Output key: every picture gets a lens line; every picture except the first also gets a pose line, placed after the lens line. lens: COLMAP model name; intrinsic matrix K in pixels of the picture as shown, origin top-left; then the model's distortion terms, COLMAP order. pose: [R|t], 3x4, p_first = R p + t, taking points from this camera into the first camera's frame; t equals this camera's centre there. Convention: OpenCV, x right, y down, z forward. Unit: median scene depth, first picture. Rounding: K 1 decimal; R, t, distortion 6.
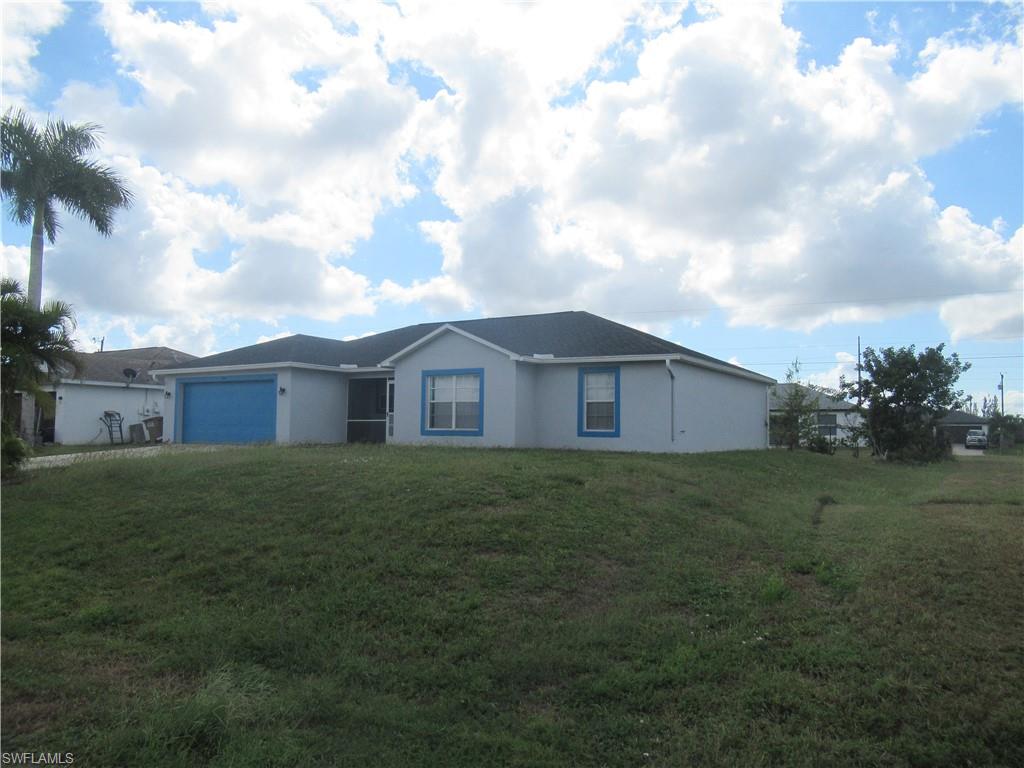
lens RADIAL K [[768.2, 0, 512.6], [0, 768.2, 384.8], [0, 0, 1]] dist [0.002593, -0.000240]
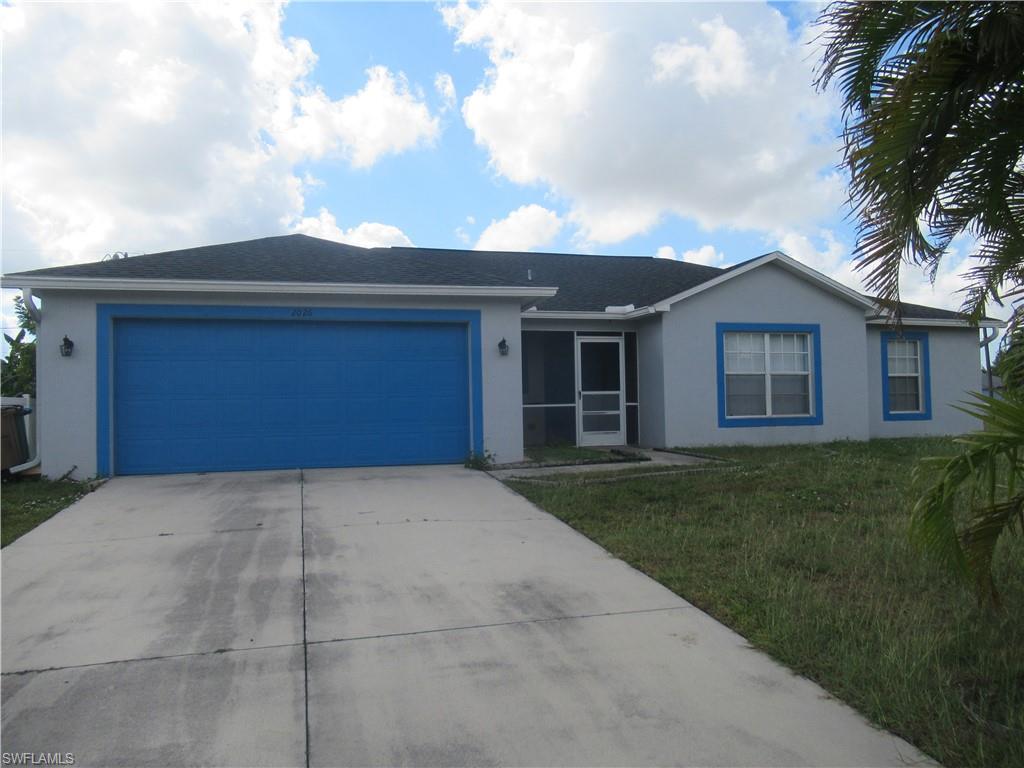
lens RADIAL K [[768.2, 0, 512.1], [0, 768.2, 383.0], [0, 0, 1]] dist [0.002593, -0.000240]
pose [[0.658301, 0.000104, 0.752754, -0.708789], [-0.023040, 0.999534, 0.020011, 0.021549], [-0.752402, -0.030516, 0.657997, 0.736929]]
